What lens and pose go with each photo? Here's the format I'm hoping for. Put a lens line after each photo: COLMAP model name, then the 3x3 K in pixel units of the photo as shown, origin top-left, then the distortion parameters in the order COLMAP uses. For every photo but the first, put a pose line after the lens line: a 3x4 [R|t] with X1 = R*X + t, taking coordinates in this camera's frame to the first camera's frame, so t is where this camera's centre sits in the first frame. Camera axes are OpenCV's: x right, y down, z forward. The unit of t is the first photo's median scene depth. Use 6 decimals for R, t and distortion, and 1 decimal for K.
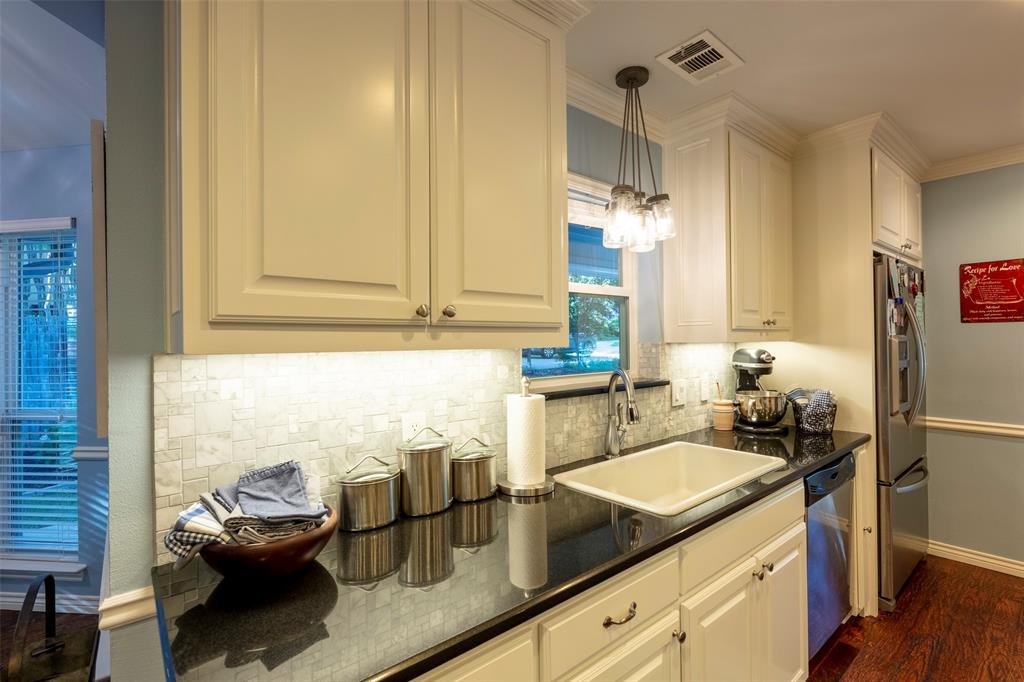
lens RADIAL K [[472.7, 0, 513.2], [0, 472.7, 340.3], [0, 0, 1]] dist [-0.002910, -0.000119]
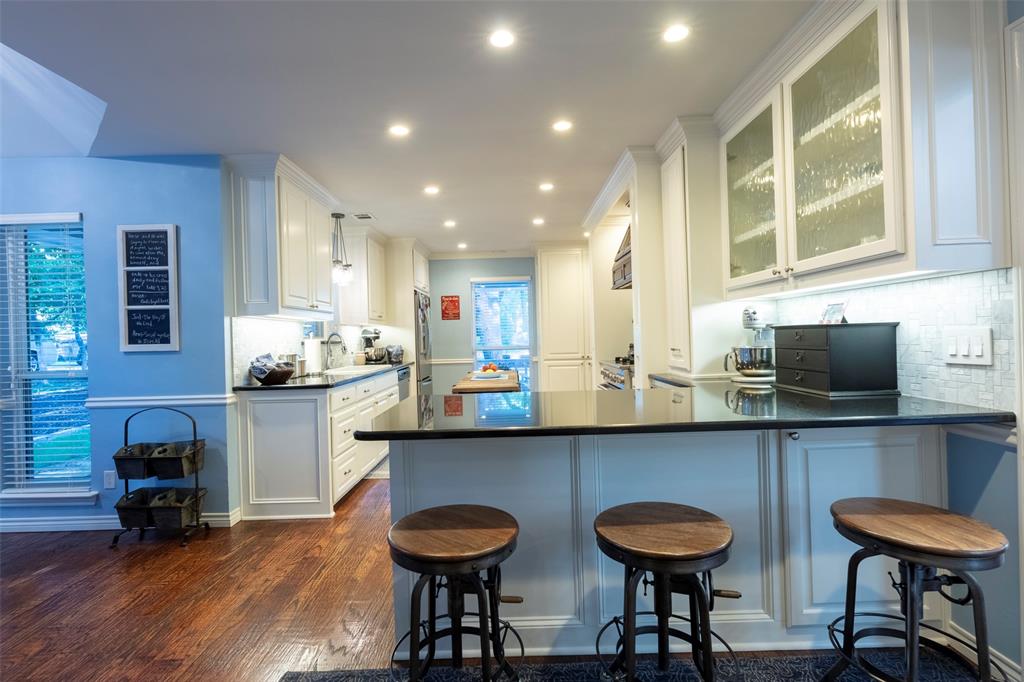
lens RADIAL K [[472.7, 0, 512.9], [0, 472.7, 338.4], [0, 0, 1]] dist [-0.002910, -0.000119]
pose [[0.634795, -0.005705, 0.772660, -0.838437], [0.015853, 0.999858, -0.005641, 0.092789], [-0.772518, 0.015830, 0.634795, -0.989040]]
